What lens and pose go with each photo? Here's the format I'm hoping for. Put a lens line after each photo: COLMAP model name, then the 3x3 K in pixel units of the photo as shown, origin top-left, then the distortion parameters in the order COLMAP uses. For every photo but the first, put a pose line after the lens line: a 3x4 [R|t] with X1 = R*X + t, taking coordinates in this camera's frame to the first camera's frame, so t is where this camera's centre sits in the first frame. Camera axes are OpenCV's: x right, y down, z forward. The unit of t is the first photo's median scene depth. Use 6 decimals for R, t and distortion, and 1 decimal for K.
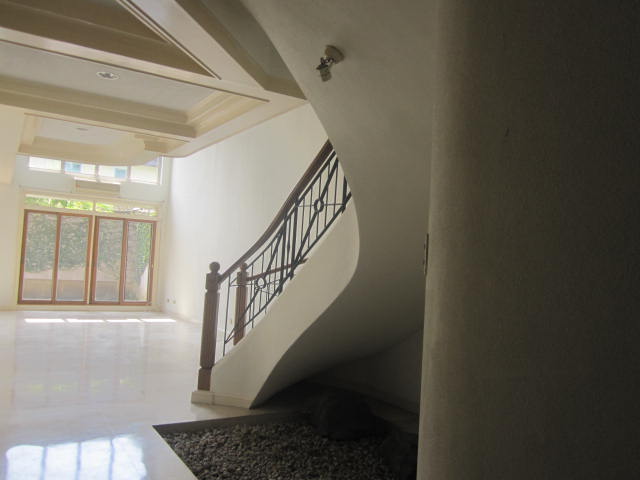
lens RADIAL K [[517.3, 0, 317.9], [0, 517.3, 238.8], [0, 0, 1]] dist [-0.071177, -0.010404]
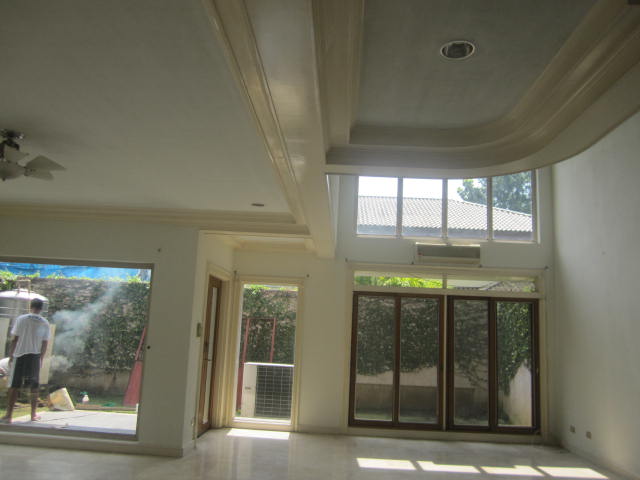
lens RADIAL K [[517.3, 0, 316.0], [0, 517.3, 240.5], [0, 0, 1]] dist [-0.071177, -0.010404]
pose [[0.816333, -0.119772, -0.565027, -0.172320], [0.023785, 0.984404, -0.174306, -0.001773], [0.577092, 0.128853, 0.806450, 0.315147]]
